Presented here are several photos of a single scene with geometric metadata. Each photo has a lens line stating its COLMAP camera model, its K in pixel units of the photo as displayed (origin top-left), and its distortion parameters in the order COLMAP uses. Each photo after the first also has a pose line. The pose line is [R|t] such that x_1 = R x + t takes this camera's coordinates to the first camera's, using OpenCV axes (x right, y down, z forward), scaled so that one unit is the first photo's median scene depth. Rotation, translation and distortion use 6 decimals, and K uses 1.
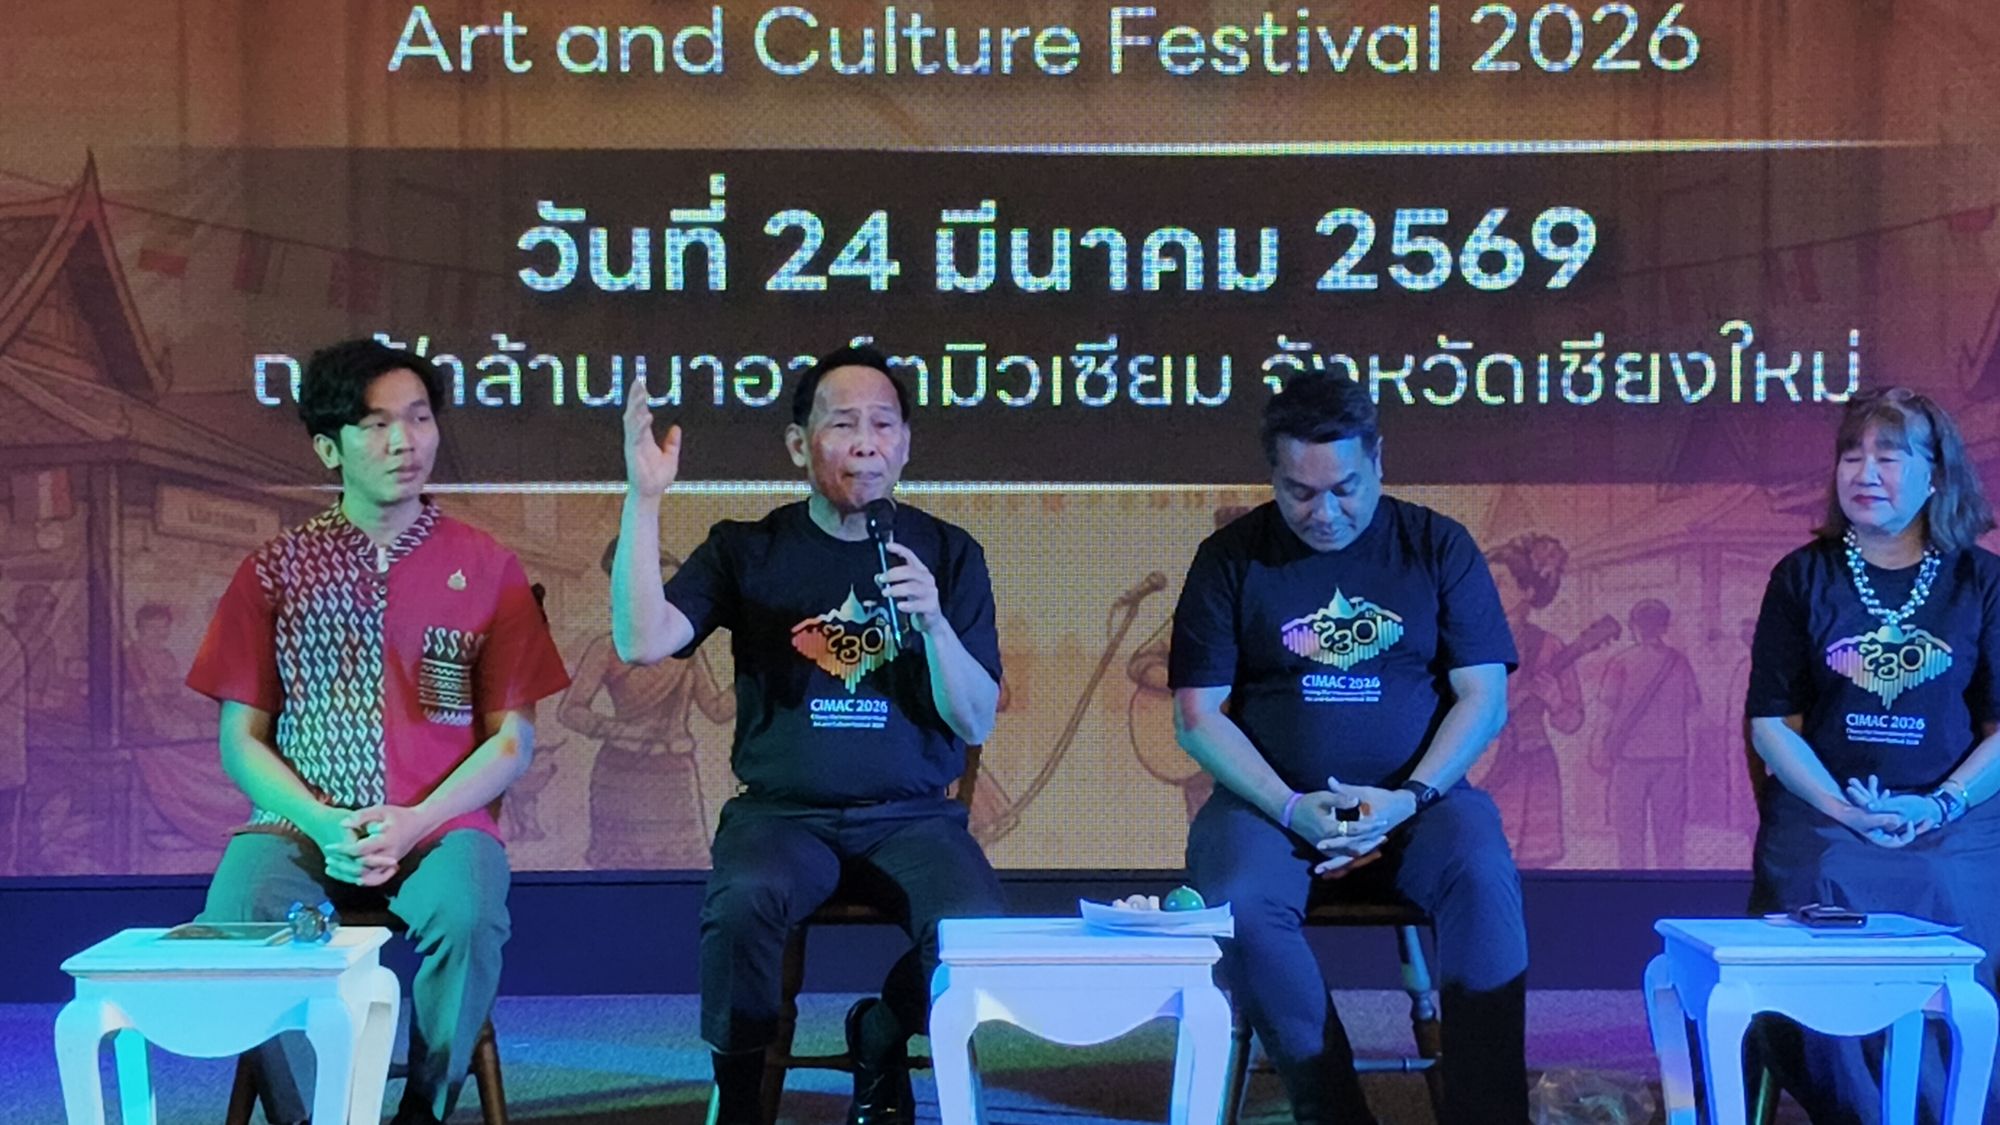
lens RADIAL K [[4510.5, 0, 1000.0], [0, 4510.5, 562.5], [0, 0, 1]] dist [0.512971, -3.184253]
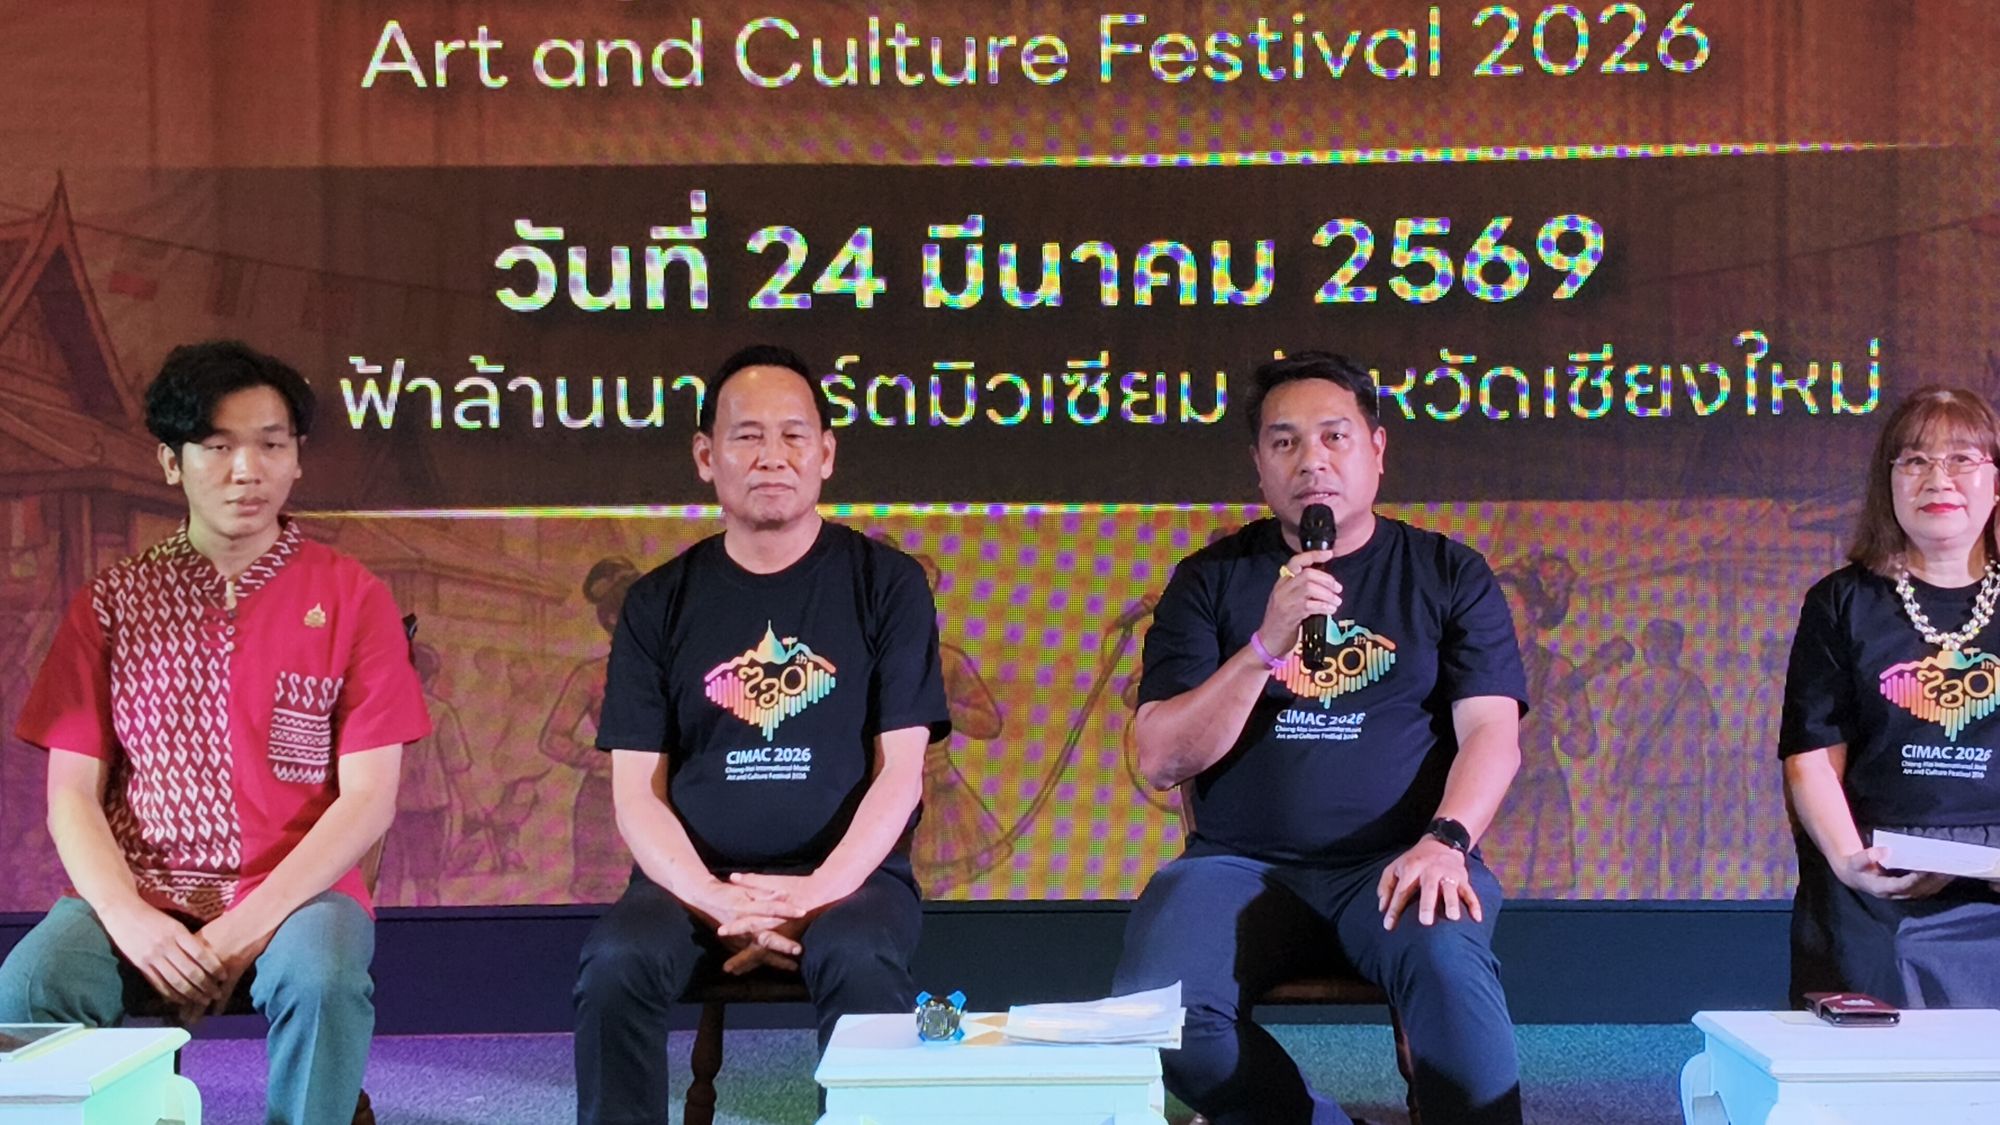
lens RADIAL K [[3266.5, 0, 1000.0], [0, 3266.5, 562.5], [0, 0, 1]] dist [0.371751, -1.589275]
pose [[0.999322, -0.006988, -0.036143, 0.027723], [0.006922, 0.999974, -0.001948, -0.003619], [0.036156, 0.001696, 0.999345, 0.294017]]
